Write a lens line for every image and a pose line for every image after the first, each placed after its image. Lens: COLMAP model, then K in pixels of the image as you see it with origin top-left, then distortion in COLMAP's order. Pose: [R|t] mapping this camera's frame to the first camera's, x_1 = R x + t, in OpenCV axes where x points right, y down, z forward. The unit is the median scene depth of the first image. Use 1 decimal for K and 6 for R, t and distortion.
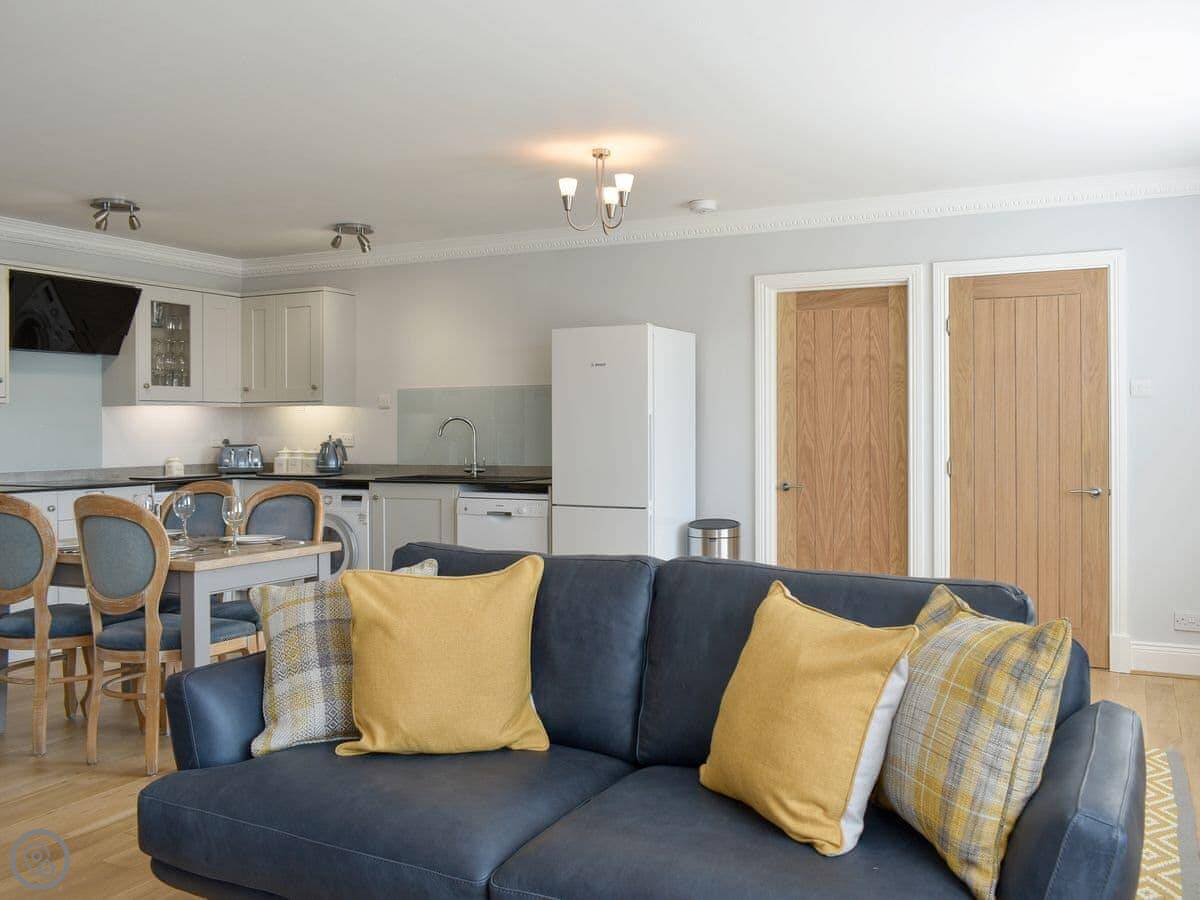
lens RADIAL K [[1075.3, 0, 641.3], [0, 1075.3, 422.2], [0, 0, 1]] dist [-0.056581, 0.030164]
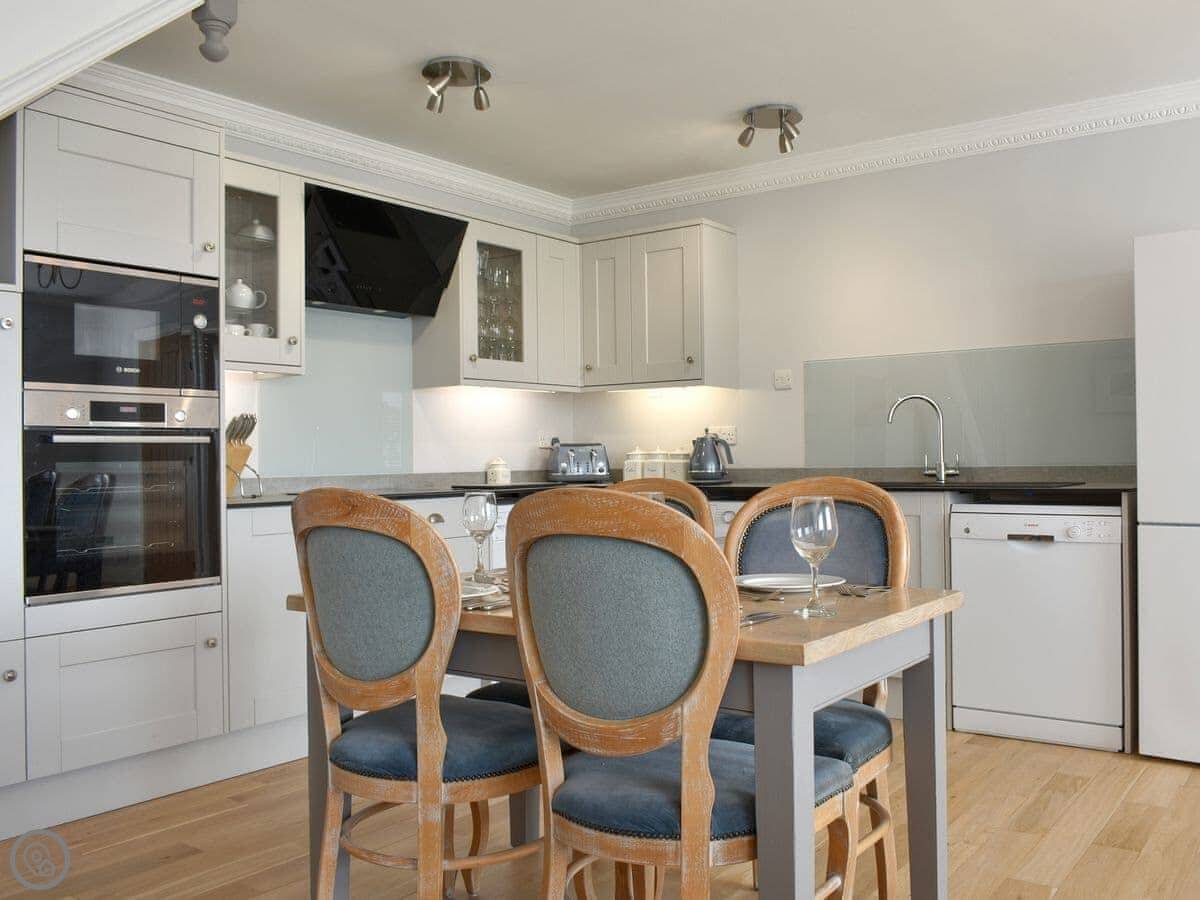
lens RADIAL K [[1061.7, 0, 641.7], [0, 1061.7, 441.9], [0, 0, 1]] dist [-0.050204, 0.043442]
pose [[0.984278, -0.009454, -0.176373, -0.228662], [0.008171, 0.999935, -0.008001, 0.029399], [0.176437, 0.006434, 0.984291, 0.317333]]
